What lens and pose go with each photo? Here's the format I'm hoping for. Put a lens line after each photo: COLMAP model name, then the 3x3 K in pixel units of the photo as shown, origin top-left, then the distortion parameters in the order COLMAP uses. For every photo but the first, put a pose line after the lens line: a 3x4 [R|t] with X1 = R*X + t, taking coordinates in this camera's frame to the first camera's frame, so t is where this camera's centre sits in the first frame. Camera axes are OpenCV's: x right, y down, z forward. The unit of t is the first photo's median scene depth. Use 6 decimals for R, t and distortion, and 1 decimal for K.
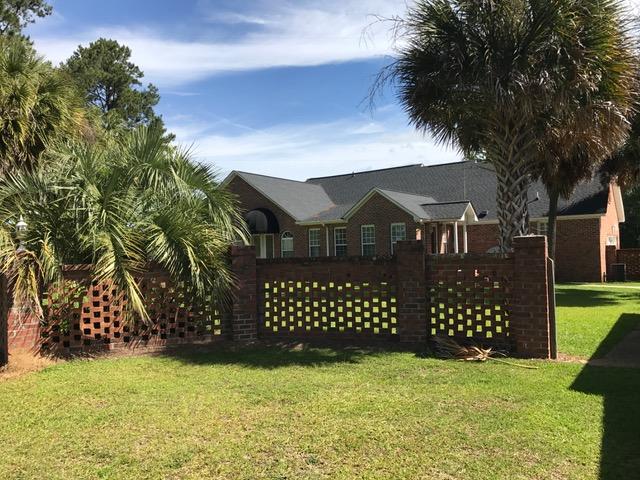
lens RADIAL K [[520.5, 0, 320.0], [0, 520.5, 240.0], [0, 0, 1]] dist [-0.002179, 0.002714]
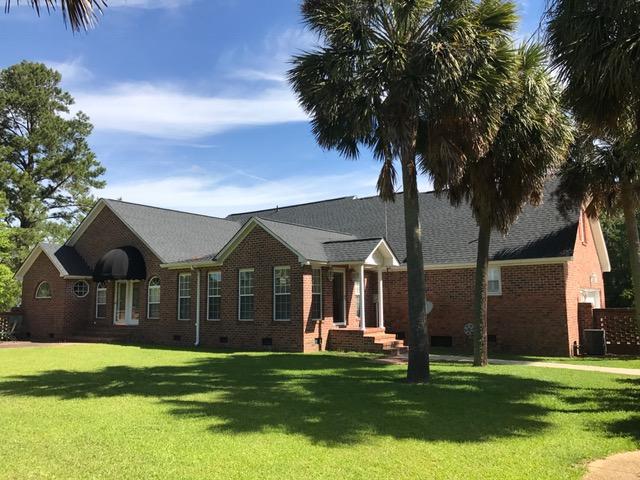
lens RADIAL K [[520.5, 0, 320.0], [0, 520.5, 240.0], [0, 0, 1]] dist [-0.002179, 0.002714]
pose [[0.999390, 0.012671, -0.032535, 0.203614], [-0.015809, 0.995051, -0.098100, 0.000418], [0.031131, 0.098555, 0.994645, 0.258372]]
